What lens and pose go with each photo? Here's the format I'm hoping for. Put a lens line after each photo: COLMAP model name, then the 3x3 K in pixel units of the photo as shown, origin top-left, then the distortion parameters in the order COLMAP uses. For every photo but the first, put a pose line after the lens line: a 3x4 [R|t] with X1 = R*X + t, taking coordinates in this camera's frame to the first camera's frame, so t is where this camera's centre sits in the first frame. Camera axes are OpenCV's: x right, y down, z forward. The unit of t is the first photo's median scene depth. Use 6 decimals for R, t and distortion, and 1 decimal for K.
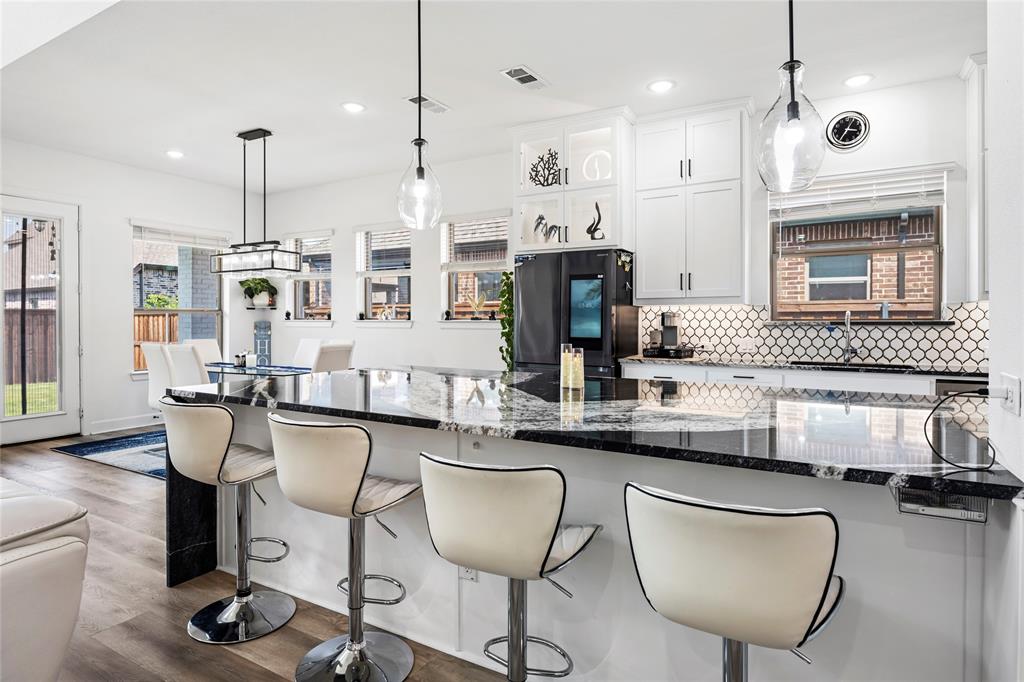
lens RADIAL K [[554.1, 0, 509.5], [0, 554.1, 321.3], [0, 0, 1]] dist [-0.001576, -0.004890]
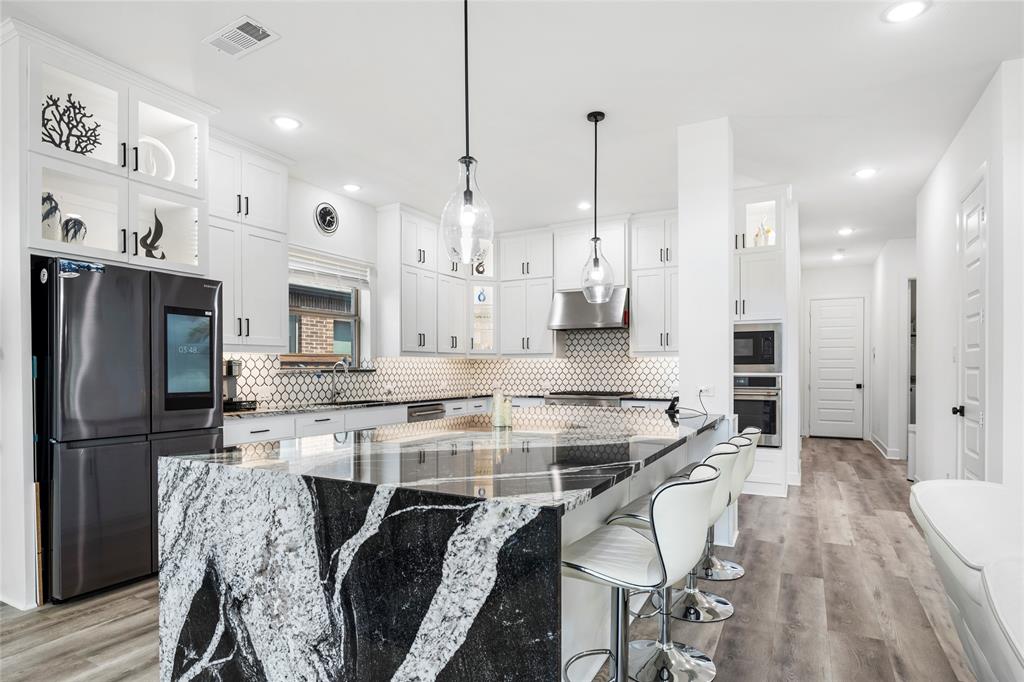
lens RADIAL K [[554.1, 0, 506.2], [0, 554.1, 369.9], [0, 0, 1]] dist [-0.001576, -0.004890]
pose [[-0.028576, -0.002911, 0.999587, -0.590227], [0.004005, 0.999987, 0.003027, -0.001551], [-0.999584, 0.004090, -0.028564, 0.558543]]
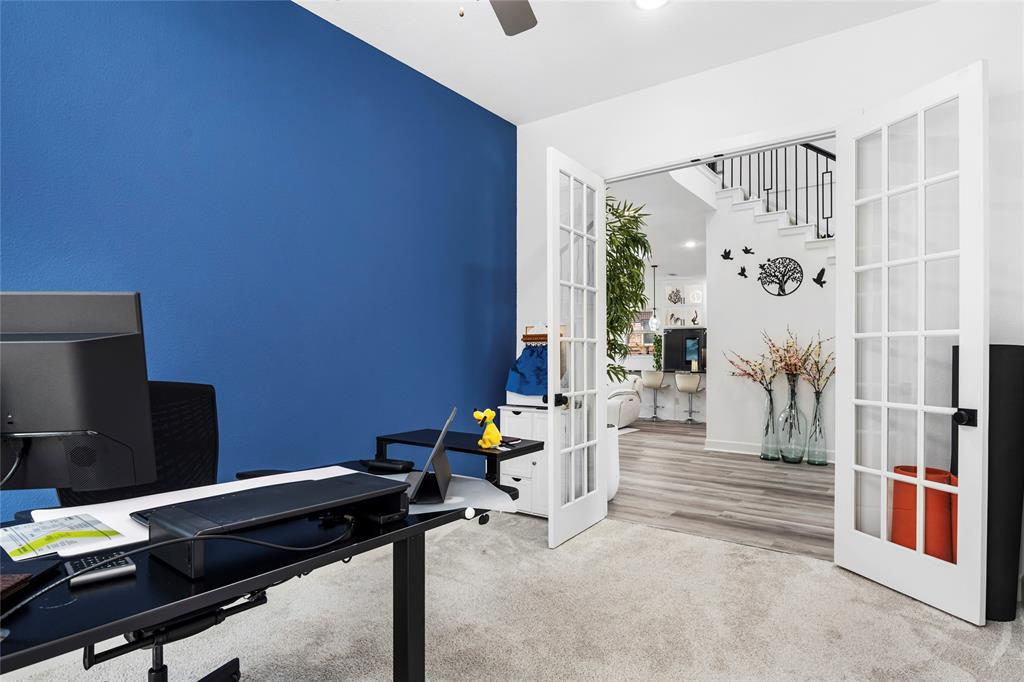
lens RADIAL K [[554.1, 0, 514.1], [0, 554.1, 363.8], [0, 0, 1]] dist [-0.001576, -0.004890]
pose [[0.993504, 0.001907, -0.113784, -0.410395], [-0.000644, 0.999938, 0.011141, 0.015842], [0.113798, -0.010996, 0.993443, -1.771040]]
